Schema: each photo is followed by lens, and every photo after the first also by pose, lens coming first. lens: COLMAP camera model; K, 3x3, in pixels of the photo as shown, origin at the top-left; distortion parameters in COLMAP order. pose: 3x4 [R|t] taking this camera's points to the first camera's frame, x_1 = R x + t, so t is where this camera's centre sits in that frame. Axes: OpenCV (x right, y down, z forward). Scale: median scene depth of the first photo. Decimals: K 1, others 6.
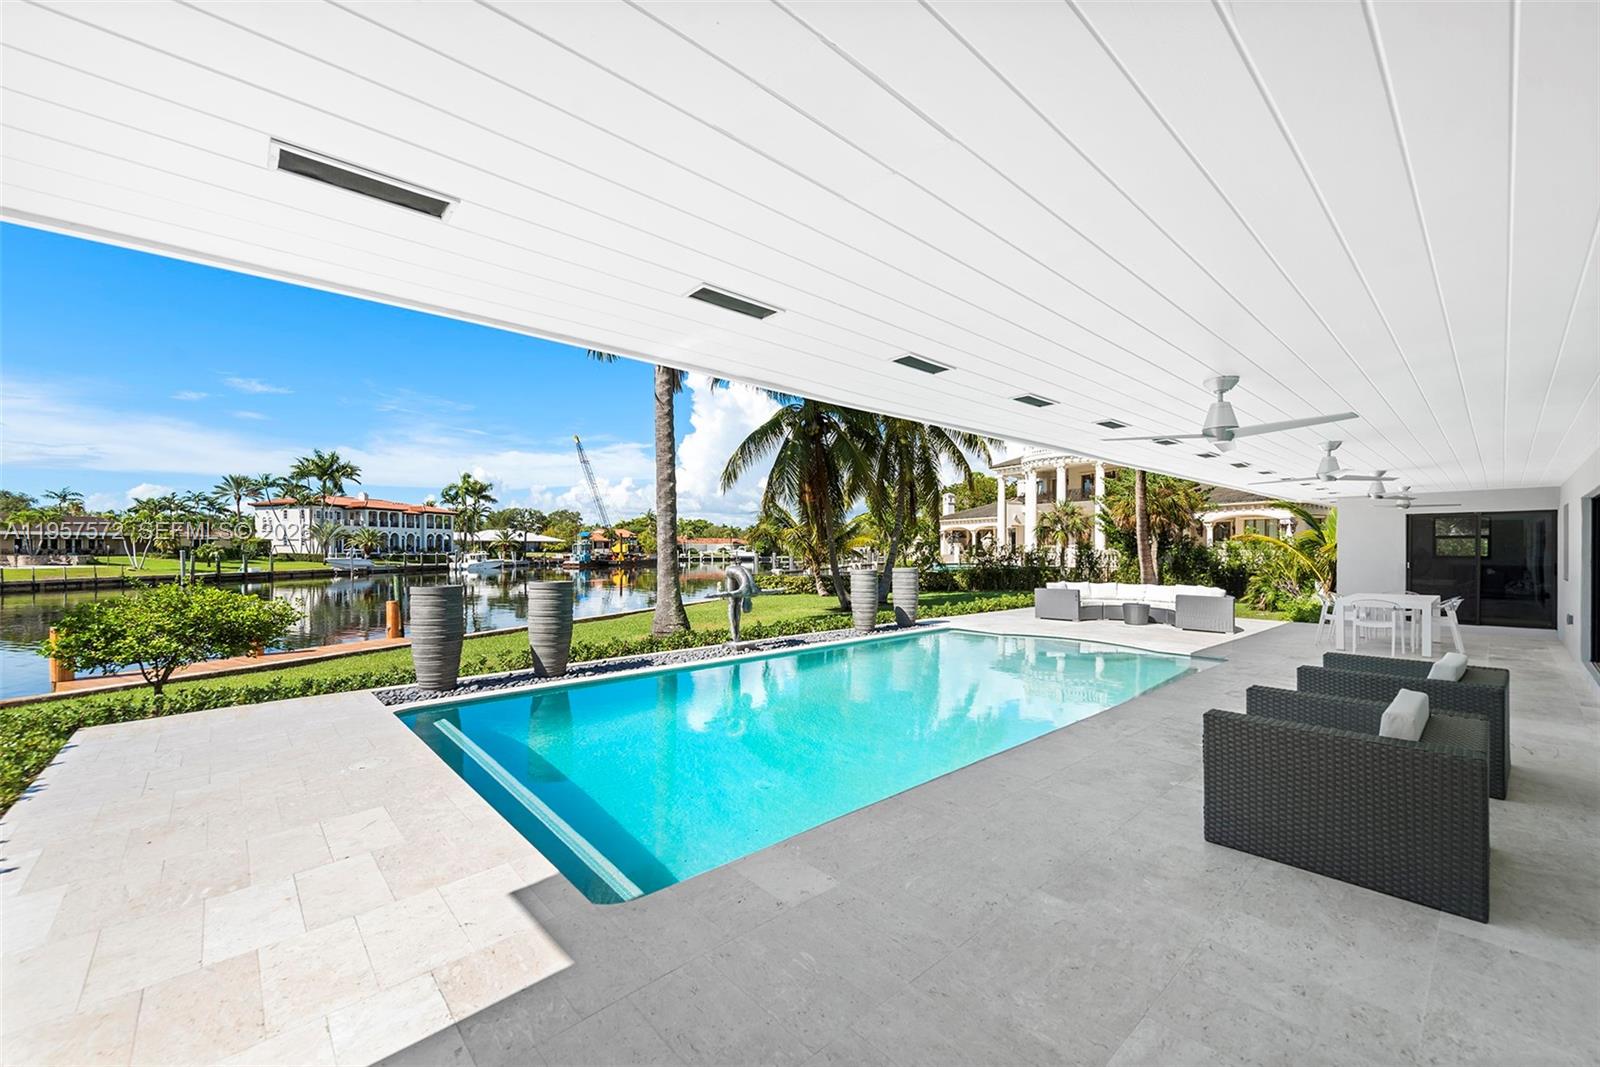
lens RADIAL K [[629.3, 0, 798.8], [0, 629.3, 538.7], [0, 0, 1]] dist [0.001167, -0.000086]
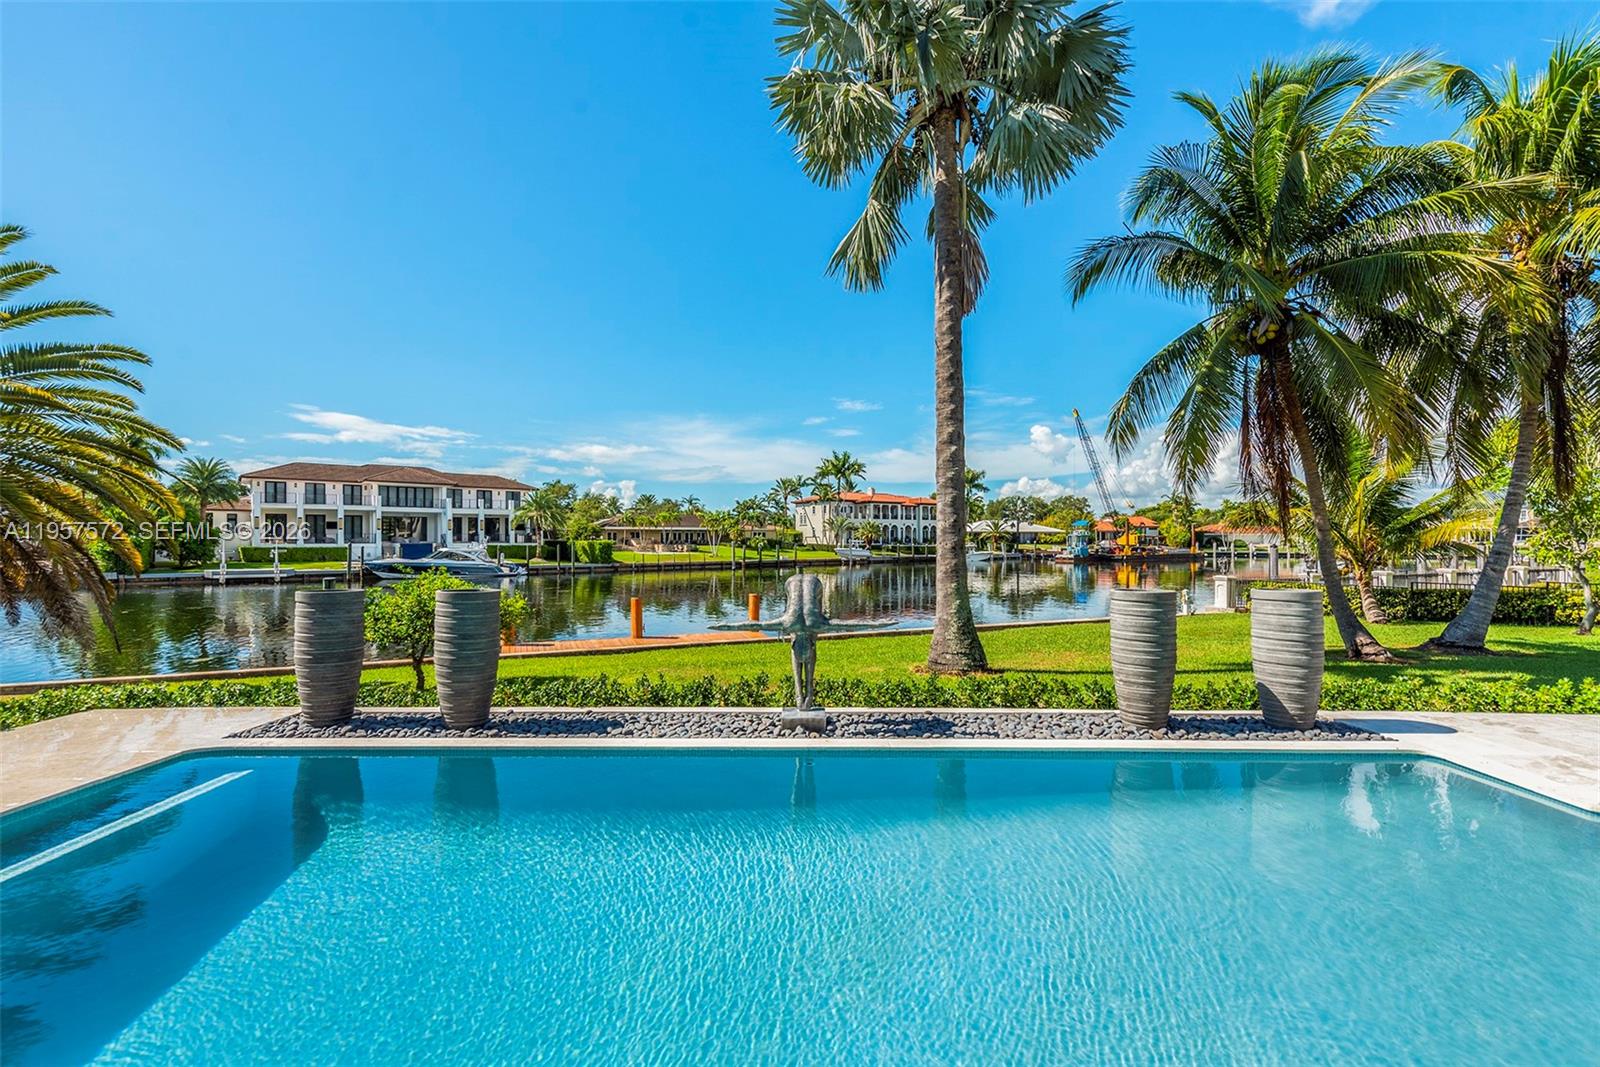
lens RADIAL K [[699.2, 0, 800.0], [0, 699.2, 533.5], [0, 0, 1]] dist [0.006964, -0.000240]
pose [[0.731560, -0.004966, -0.681759, 0.041376], [0.009489, 0.999951, 0.002899, 0.000595], [0.681711, -0.008590, 0.731571, 0.069355]]
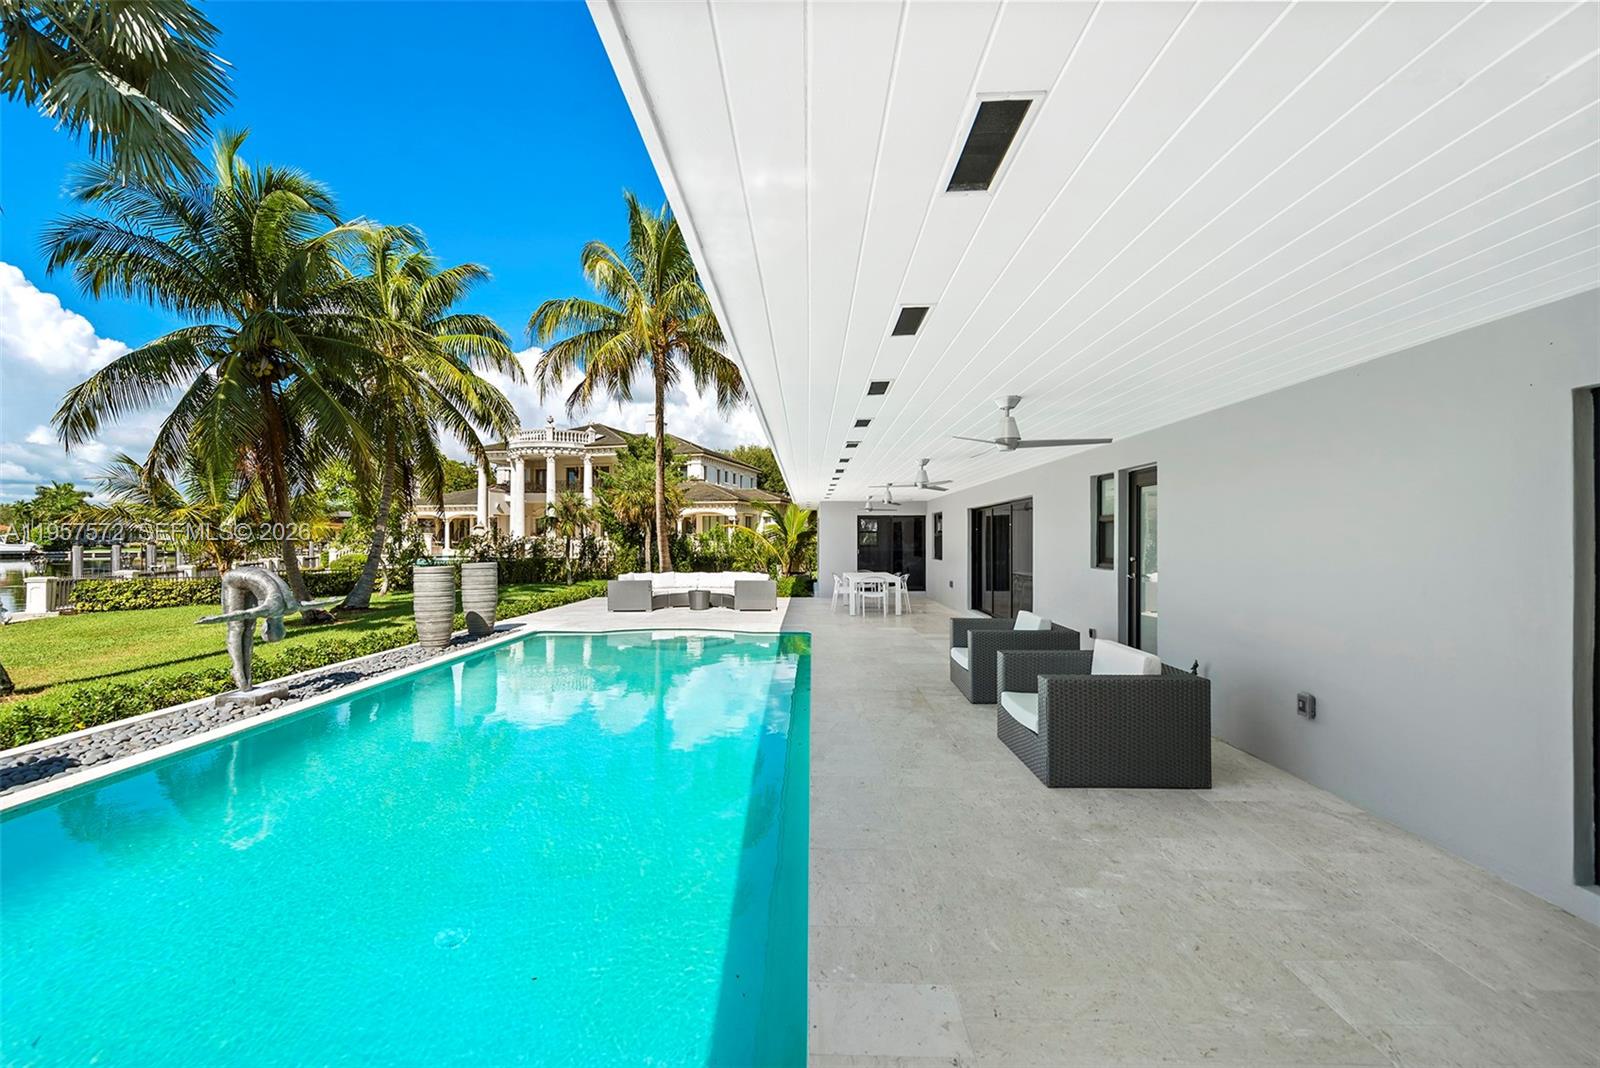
lens RADIAL K [[624.6, 0, 799.2], [0, 624.6, 538.9], [0, 0, 1]] dist [0.005261, -0.000143]
pose [[0.678090, 0.002323, 0.734975, -0.023520], [-0.013101, 0.999874, 0.008927, 0.000387], [-0.734862, -0.015682, 0.678035, 0.024627]]
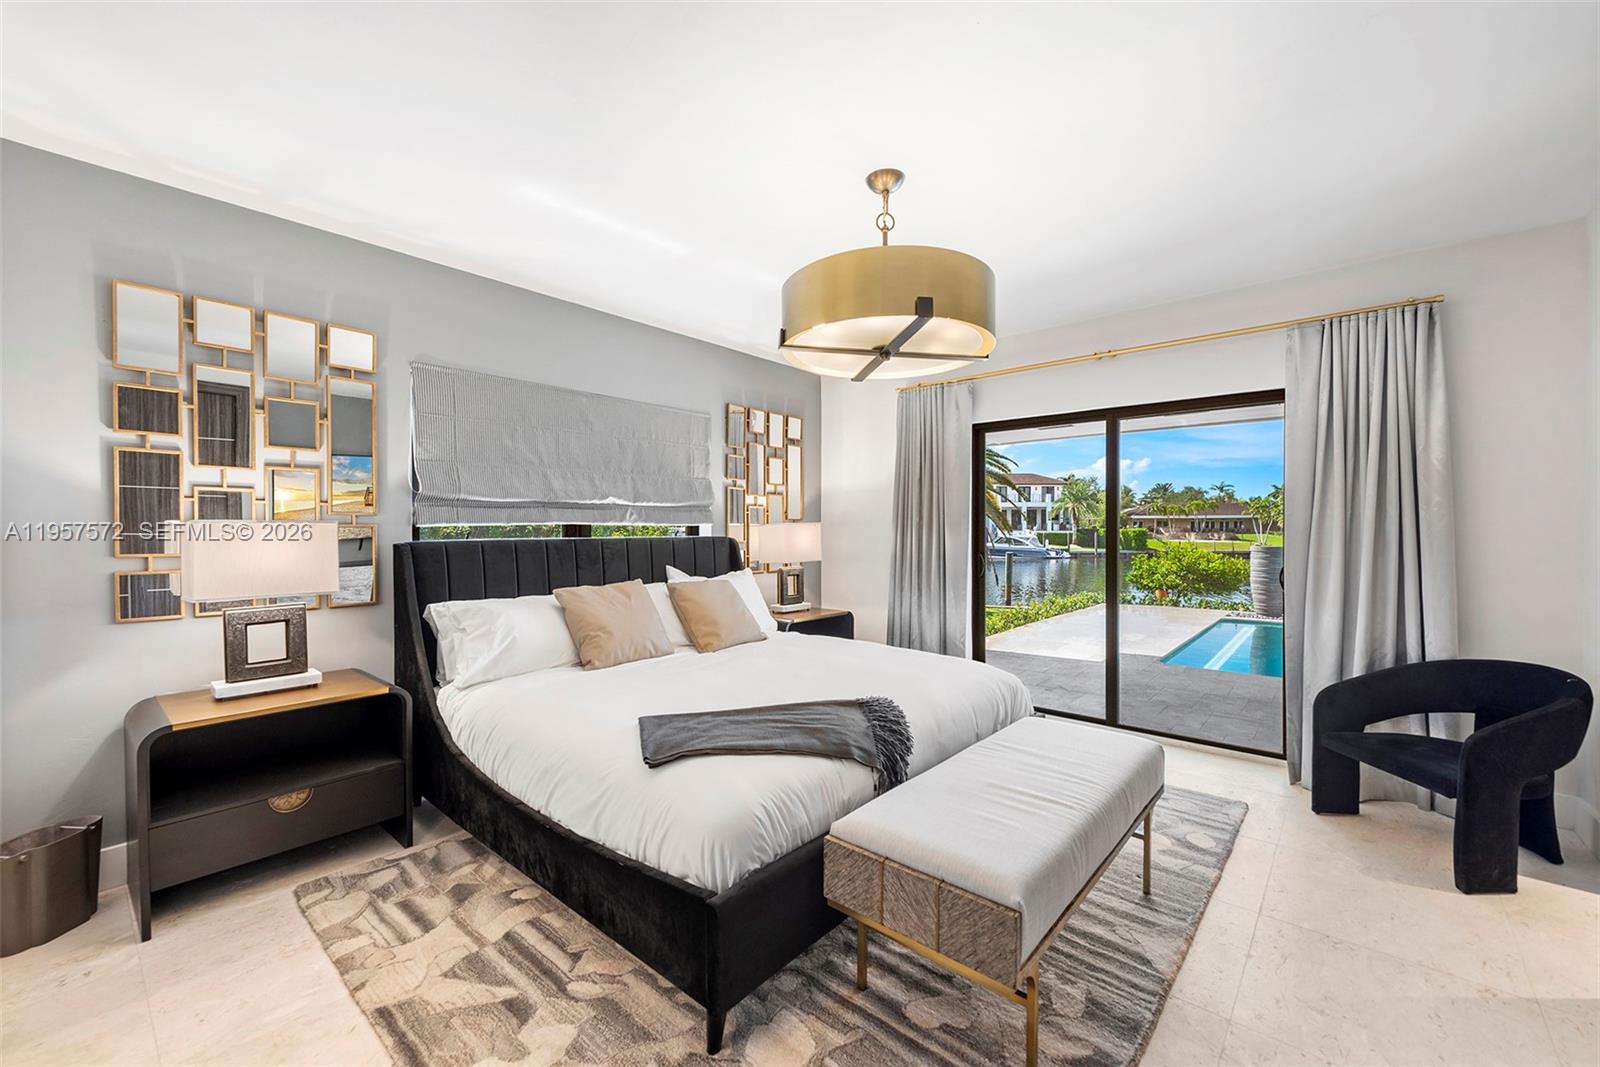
lens RADIAL K [[644.9, 0, 800.0], [0, 644.9, 533.5], [0, 0, 1]] dist [0.002145, 0.000085]
pose [[0.115532, 0.006638, -0.993282, 0.073727], [0.016807, 0.999821, 0.008637, 0.001202], [0.993162, -0.017692, 0.115400, -0.024832]]
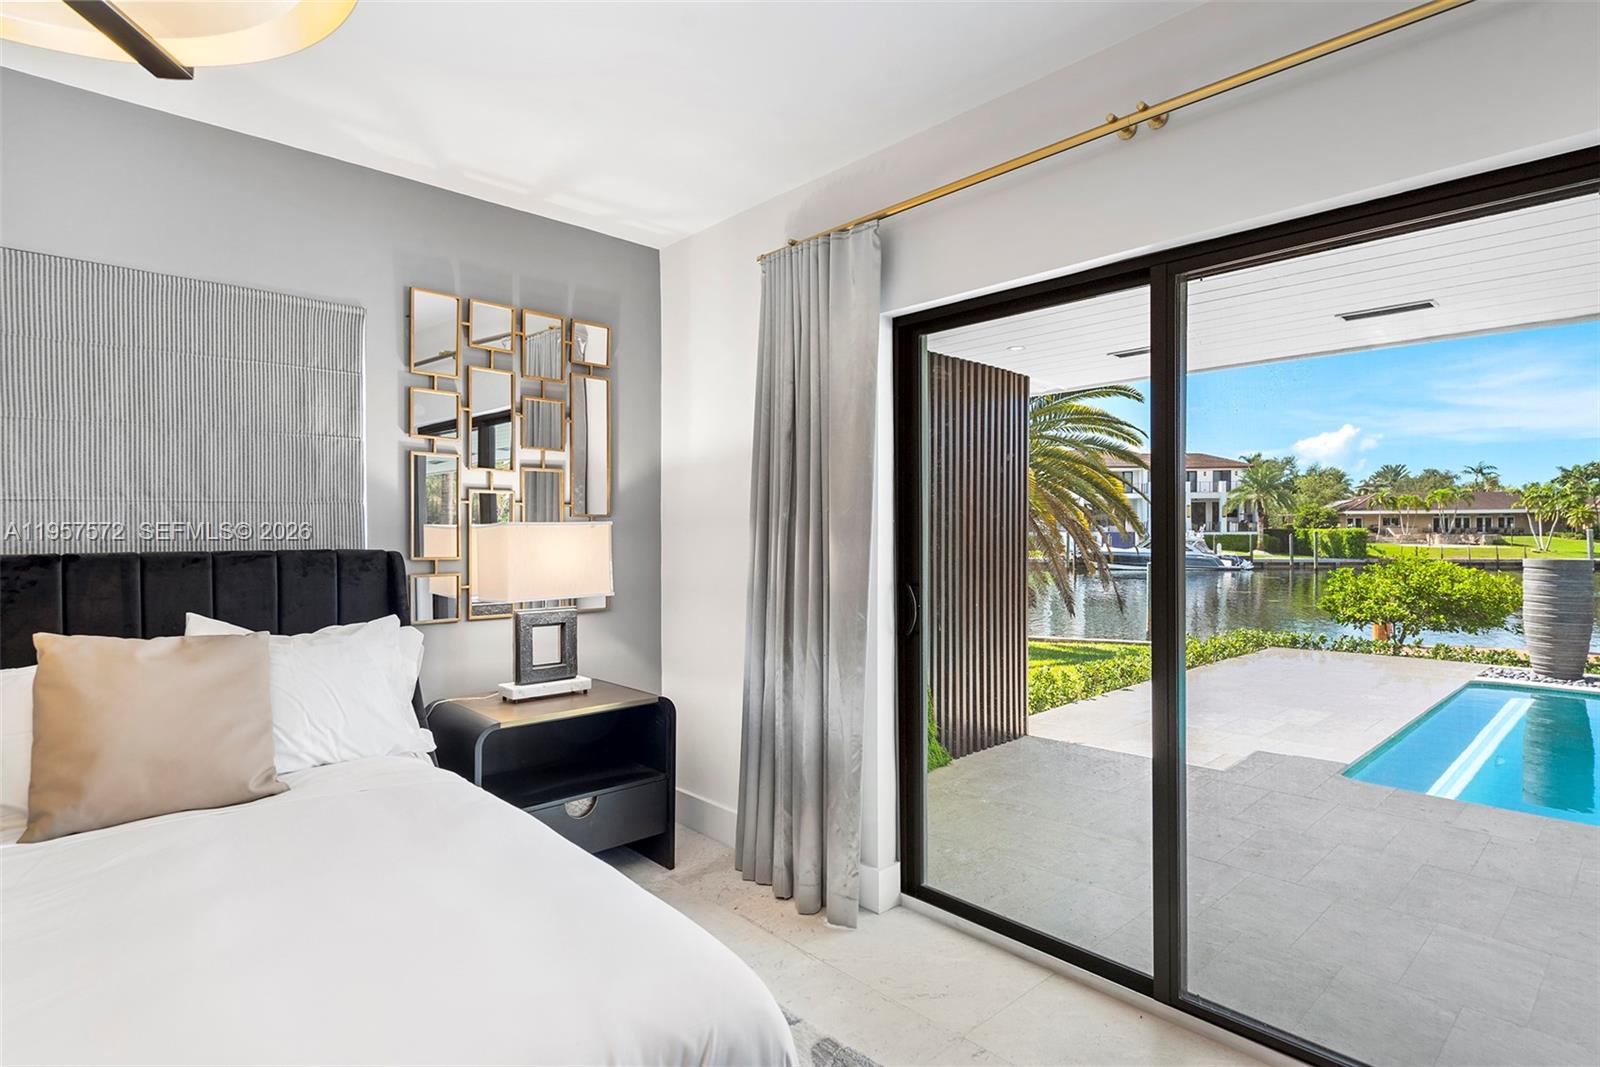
lens RADIAL K [[834.4, 0, 800.0], [0, 834.4, 533.5], [0, 0, 1]] dist [-0.000633, -0.001434]
pose [[0.009320, 0.004831, -0.999945, 0.052755], [0.017555, 0.999833, 0.004994, 0.001280], [0.999802, -0.017601, 0.009234, -0.006088]]
